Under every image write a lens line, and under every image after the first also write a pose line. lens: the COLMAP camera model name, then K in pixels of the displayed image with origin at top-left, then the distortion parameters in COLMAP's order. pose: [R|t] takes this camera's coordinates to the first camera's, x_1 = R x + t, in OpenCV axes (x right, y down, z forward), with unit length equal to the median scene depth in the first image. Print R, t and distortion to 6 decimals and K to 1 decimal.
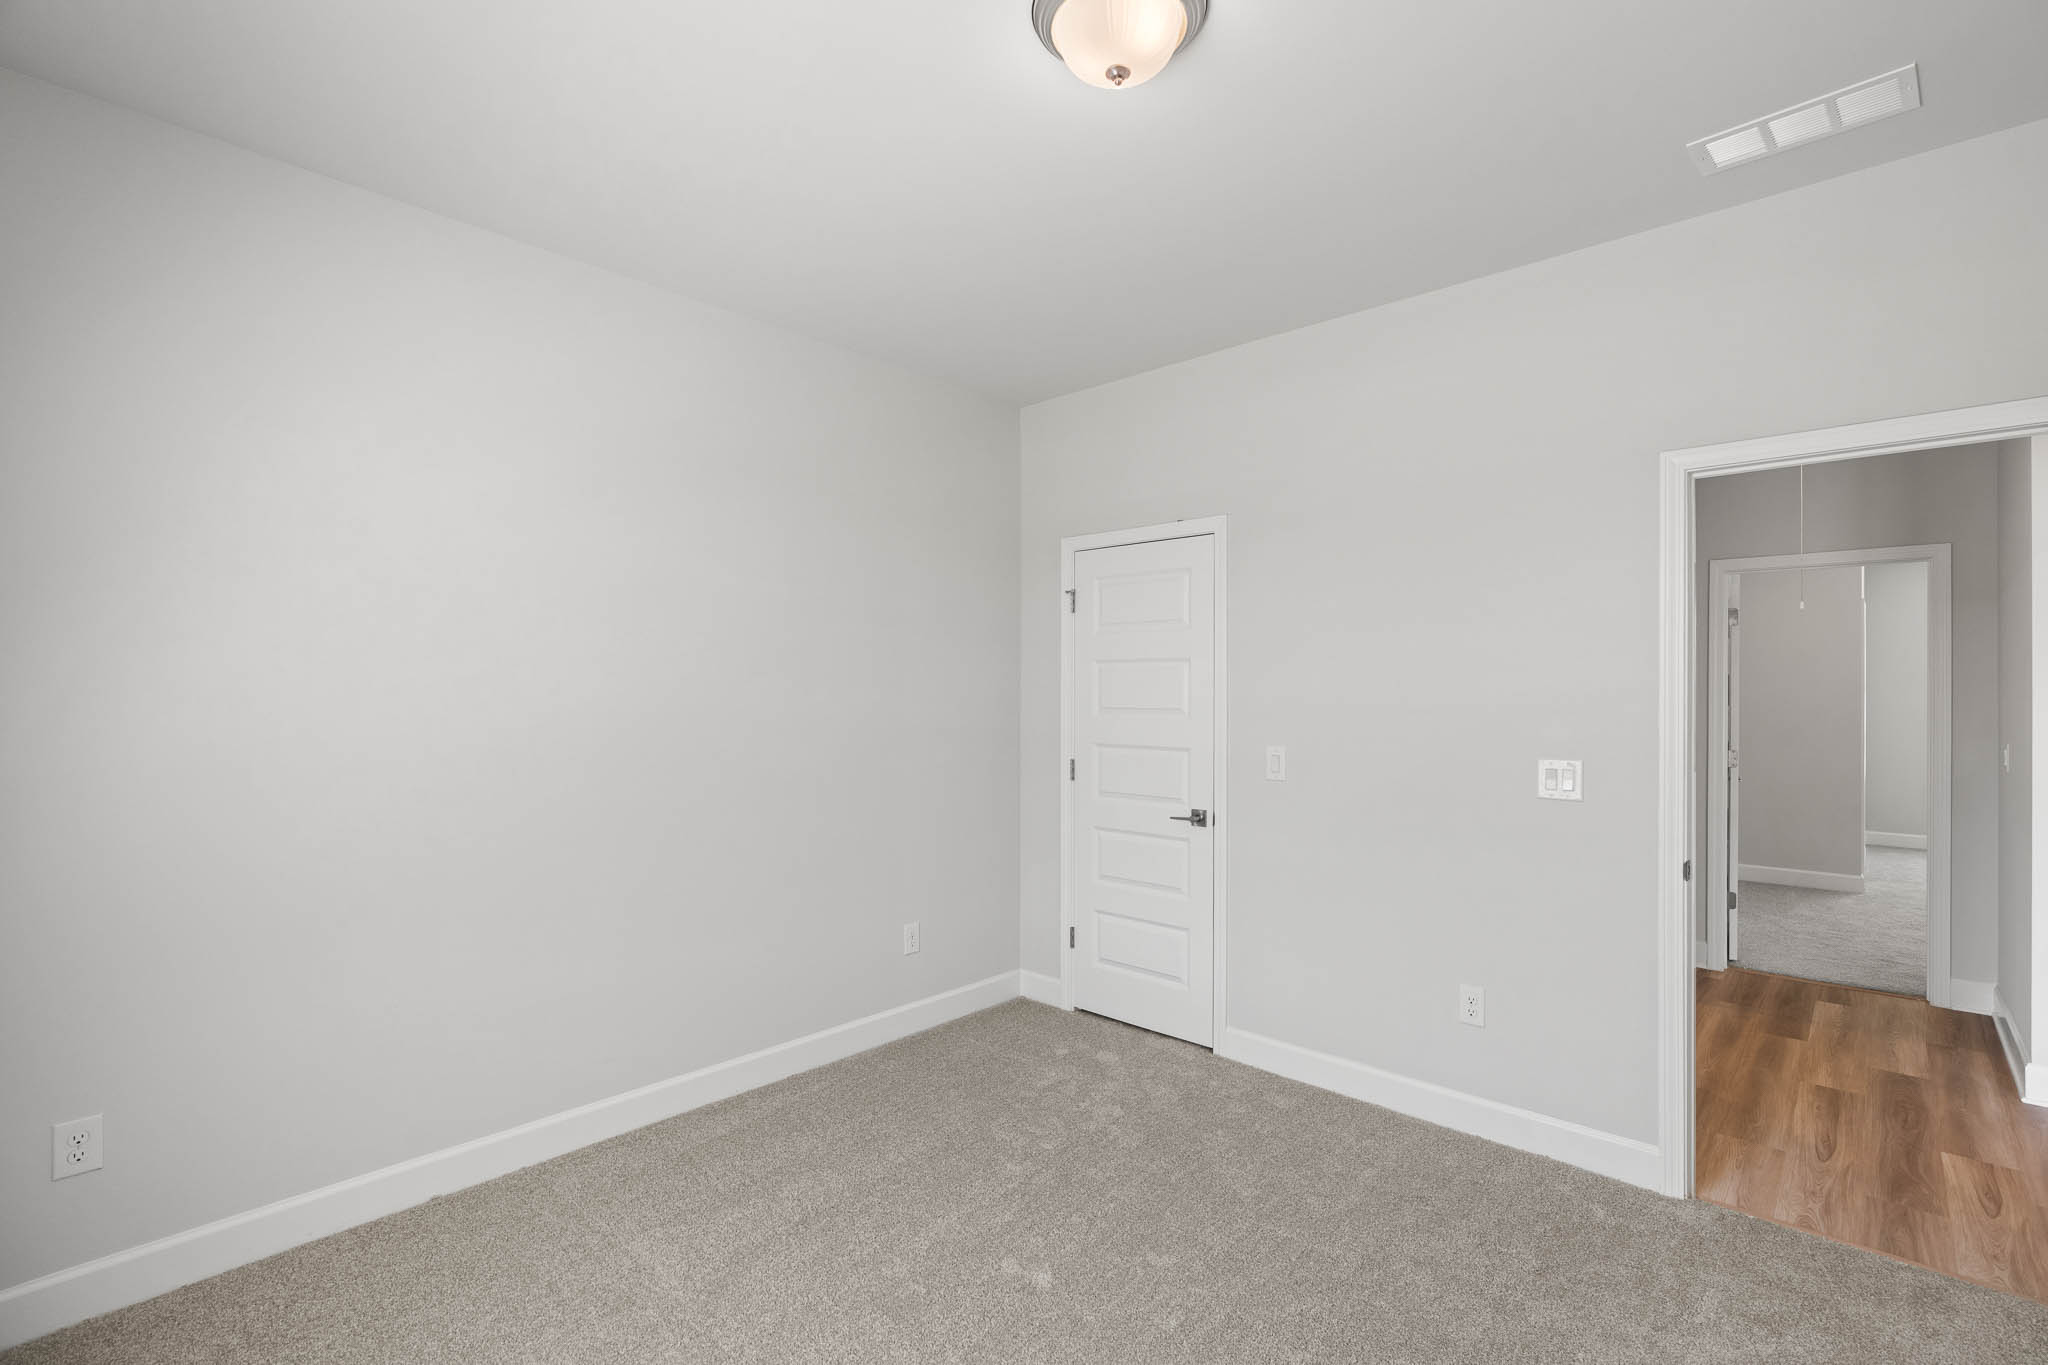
lens RADIAL K [[938.9, 0, 1024.5], [0, 938.9, 692.3], [0, 0, 1]] dist [-0.019140, 0.000293]
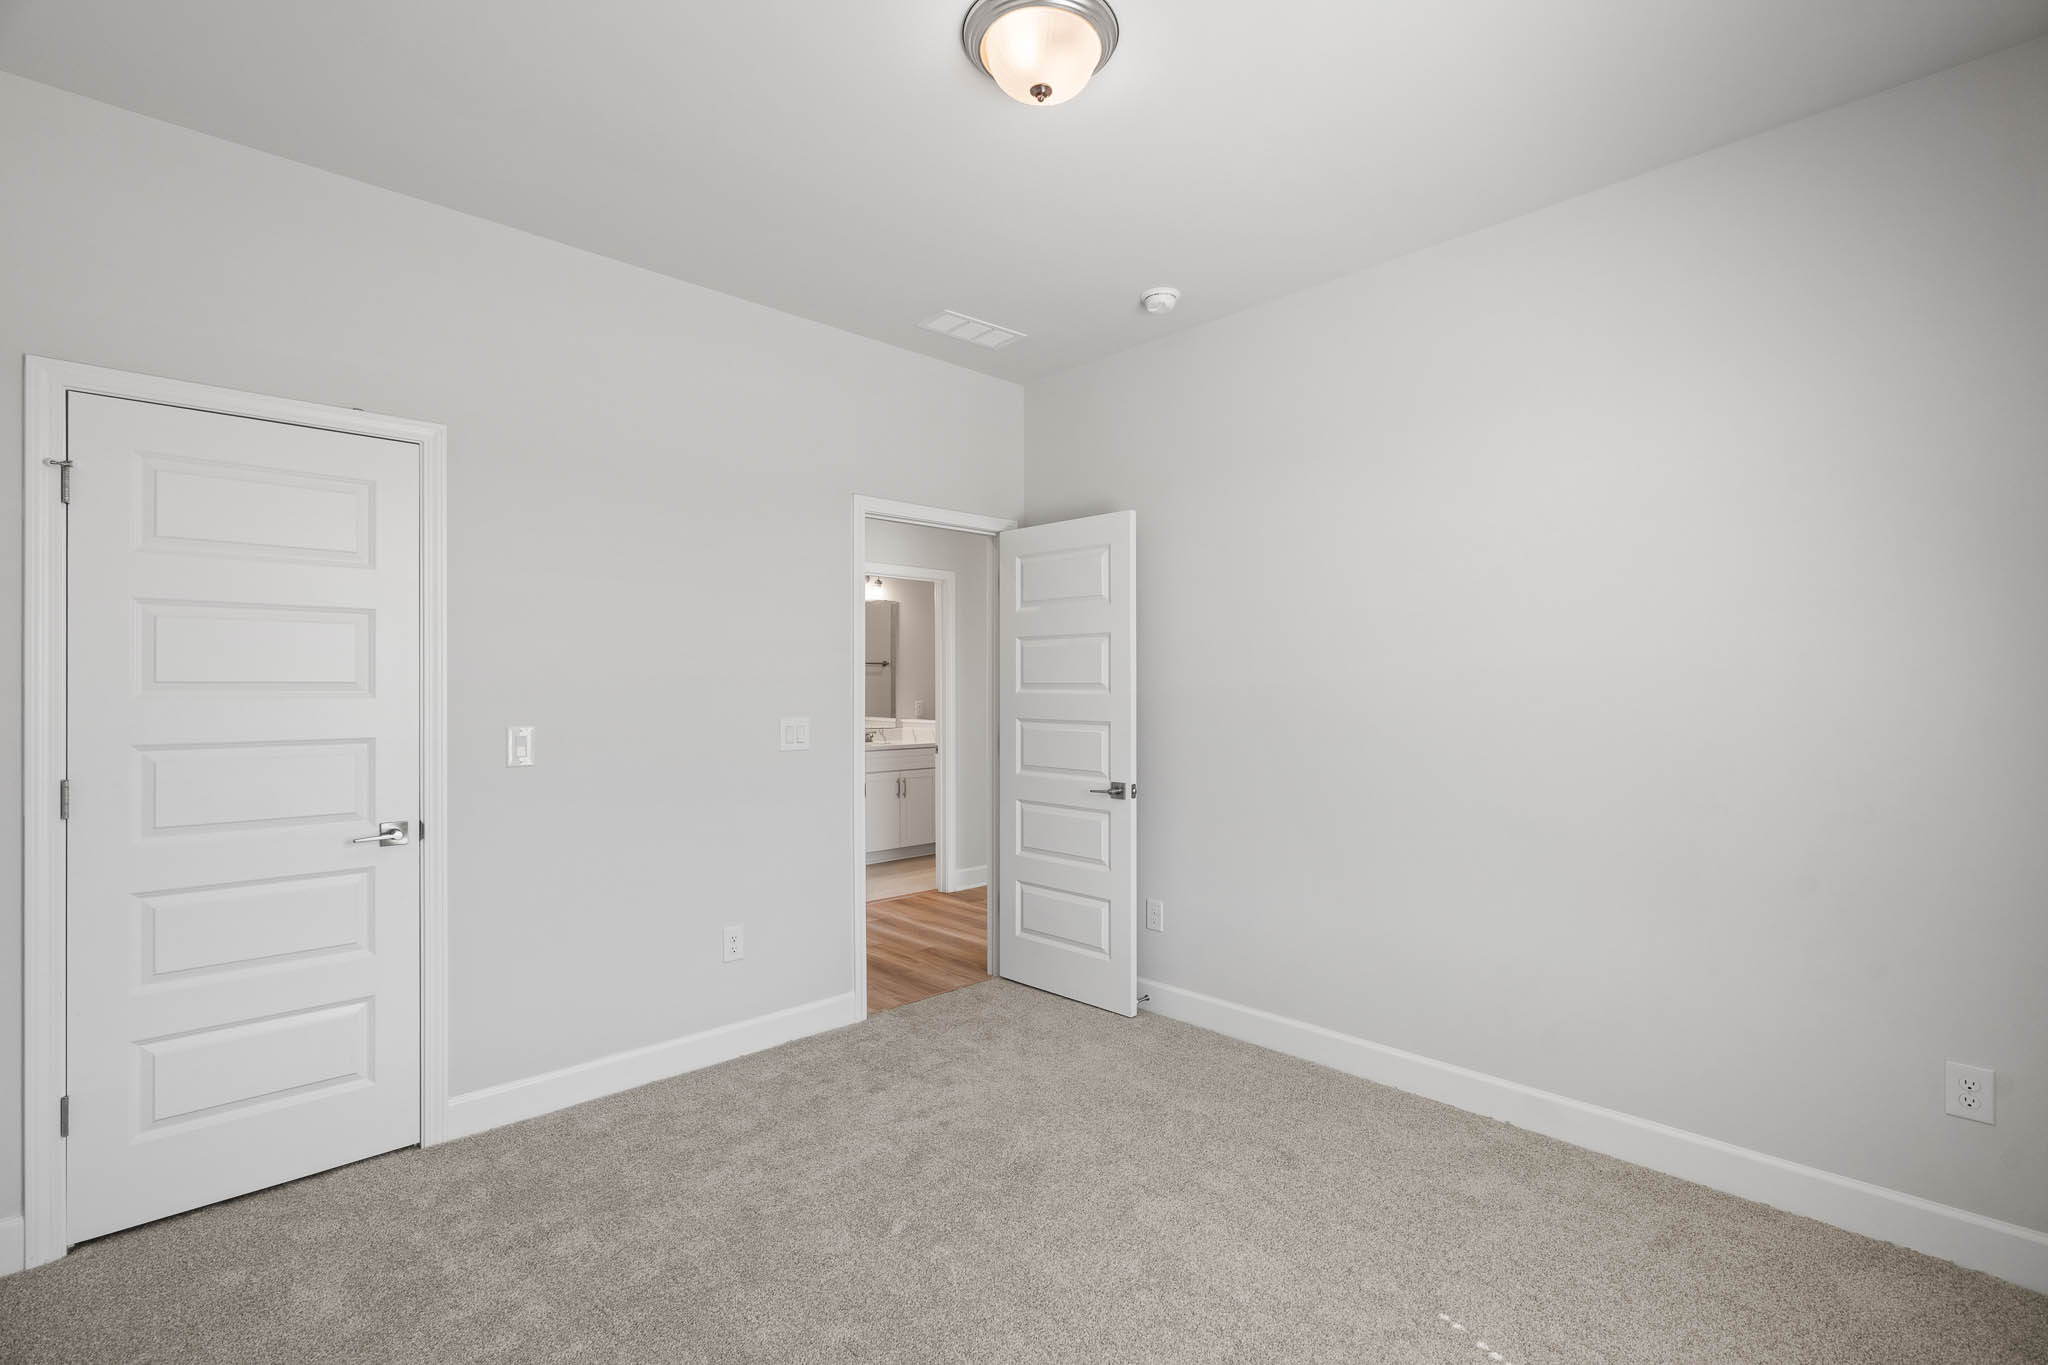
lens RADIAL K [[931.7, 0, 1024.0], [0, 931.7, 682.5], [0, 0, 1]] dist [-0.002951, -0.000049]
pose [[0.039440, -0.004559, 0.999212, -0.522172], [-0.004553, 0.999978, 0.004742, 0.011864], [-0.999212, -0.004737, 0.039419, 0.503910]]
